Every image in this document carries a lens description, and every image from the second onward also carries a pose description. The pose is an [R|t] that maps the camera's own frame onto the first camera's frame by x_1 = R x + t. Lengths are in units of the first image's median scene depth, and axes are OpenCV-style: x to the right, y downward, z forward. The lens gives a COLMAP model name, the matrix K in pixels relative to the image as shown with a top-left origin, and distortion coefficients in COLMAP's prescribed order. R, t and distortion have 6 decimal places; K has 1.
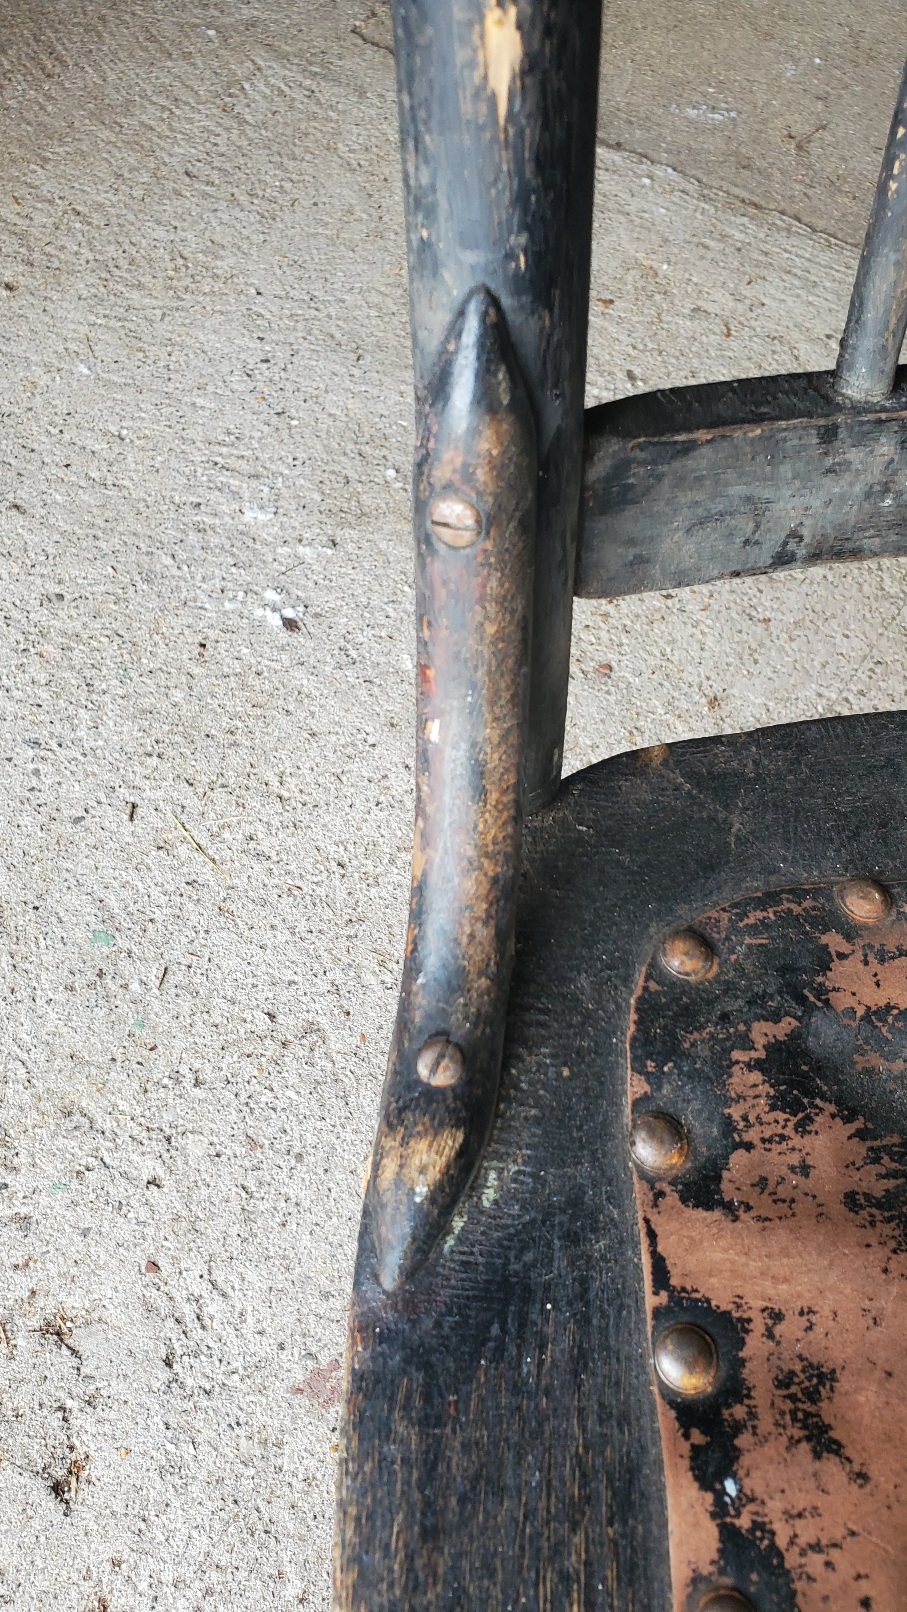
lens RADIAL K [[1219.5, 0, 477.5], [0, 1219.5, 832.1], [0, 0, 1]] dist [-0.030247, 0.050094]
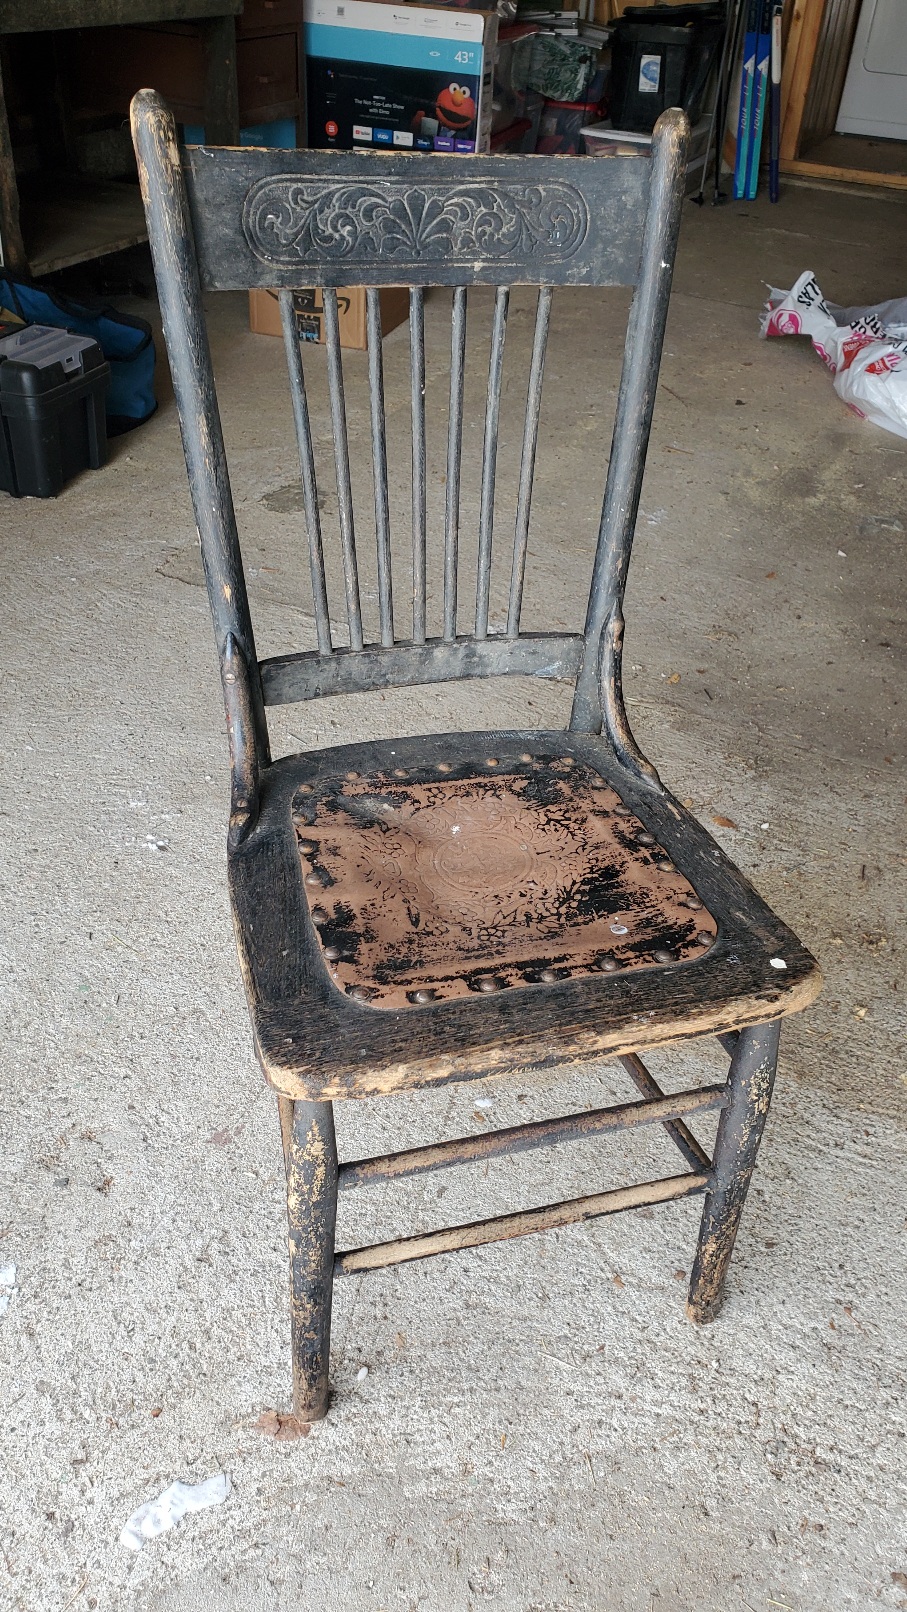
lens RADIAL K [[1182.1, 0, 453.5], [0, 1182.1, 806.0], [0, 0, 1]] dist [-0.001638, -0.002946]
pose [[0.980126, -0.121419, 0.156876, 0.034799], [0.168605, 0.926548, -0.336276, 1.458462], [-0.104522, 0.356043, 0.928606, -2.464310]]
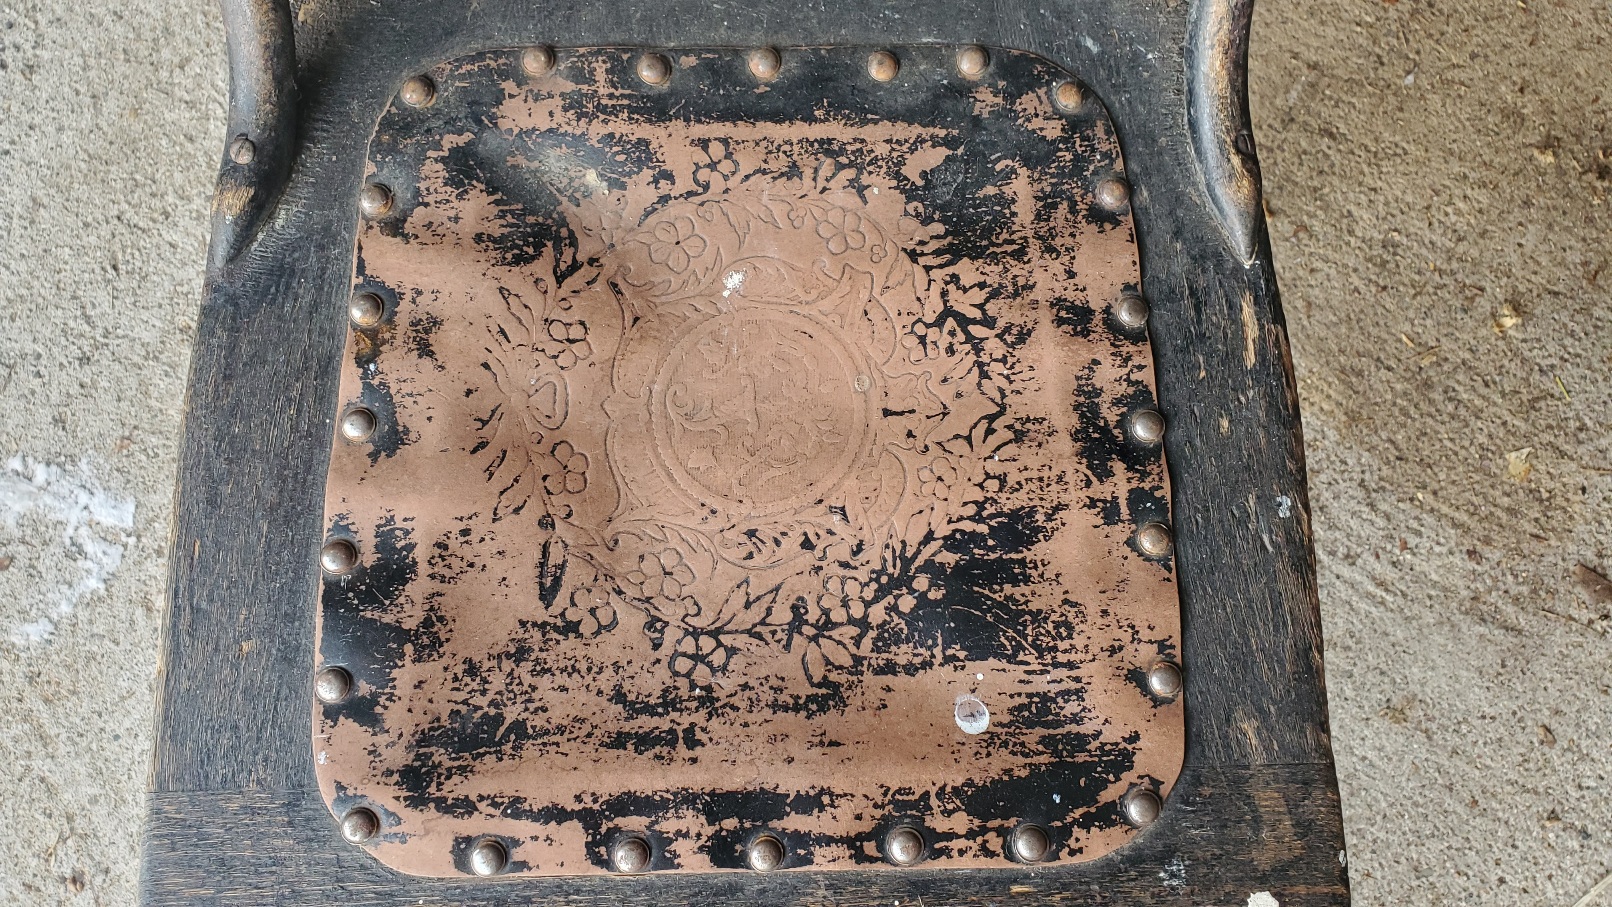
lens RADIAL K [[1213.7, 0, 805.4], [0, 1213.7, 398.6], [0, 0, 1]] dist [-0.015320, -0.002277]
pose [[0.997604, 0.062612, -0.029439, 0.752822], [-0.044960, 0.910072, 0.412005, -0.215773], [0.052588, -0.409694, 0.910706, -0.635289]]
